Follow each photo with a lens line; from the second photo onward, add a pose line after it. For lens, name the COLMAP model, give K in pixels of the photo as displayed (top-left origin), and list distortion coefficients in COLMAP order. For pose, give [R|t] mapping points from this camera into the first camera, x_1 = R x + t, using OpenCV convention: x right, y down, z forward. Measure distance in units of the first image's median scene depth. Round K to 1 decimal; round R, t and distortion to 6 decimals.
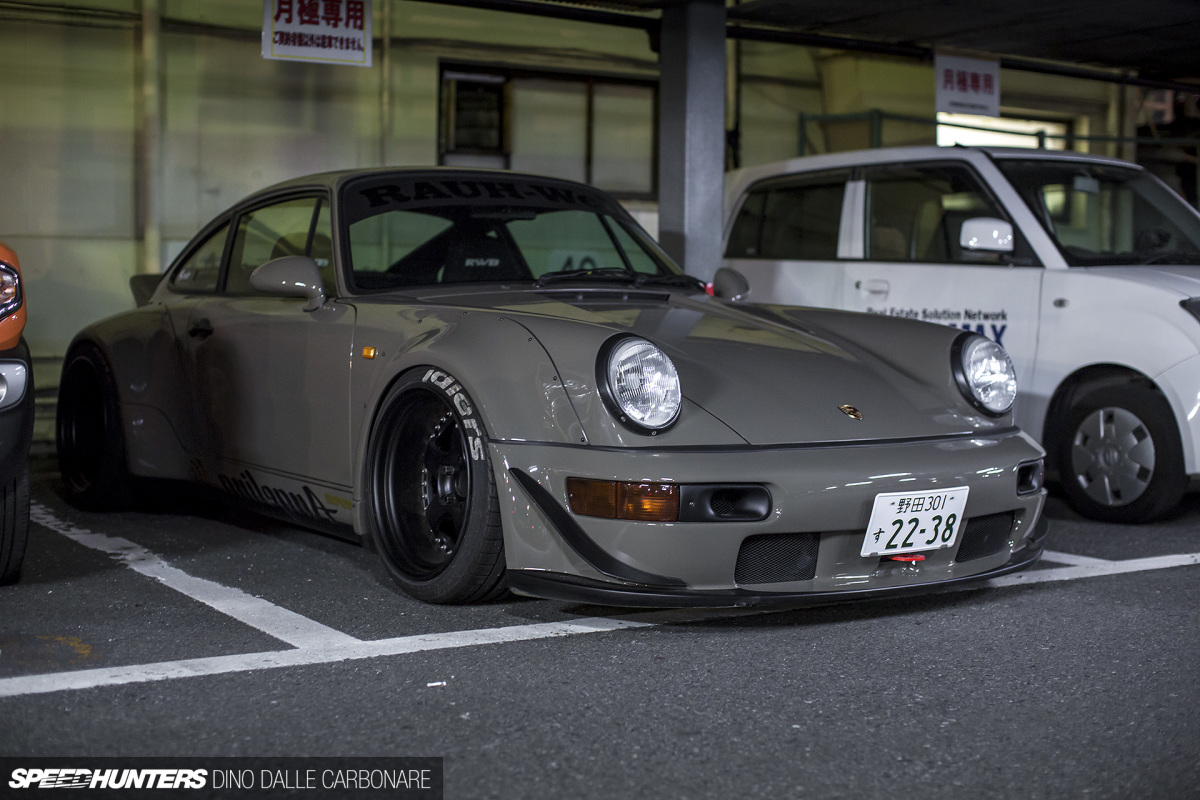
lens RADIAL K [[1719.7, 0, 601.5], [0, 1719.7, 403.0], [0, 0, 1]] dist [-0.090927, 0.000000]
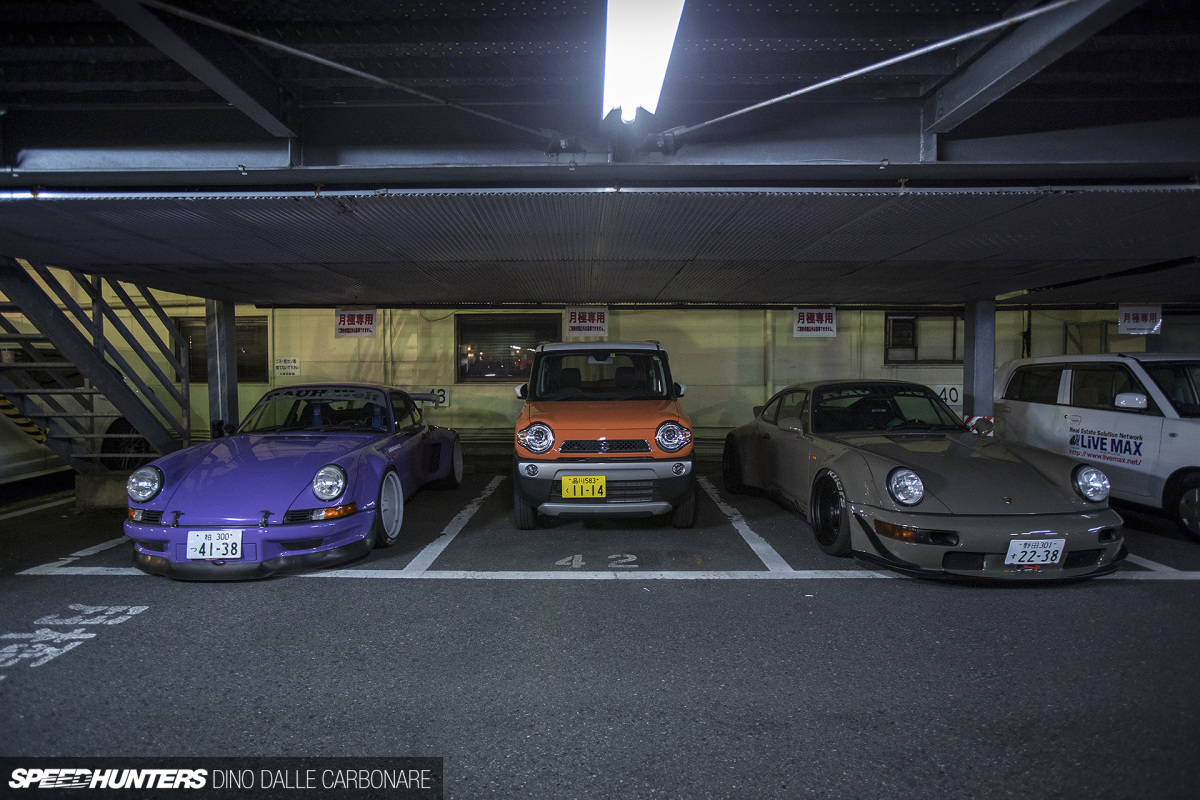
lens RADIAL K [[646.8, 0, 599.6], [0, 646.8, 395.2], [0, 0, 1]] dist [0.005548, 0.004639]
pose [[0.842111, 0.005174, -0.539280, 0.141000], [-0.017217, 0.999702, -0.017294, -0.108717], [0.539030, 0.023848, 0.841949, -0.082645]]
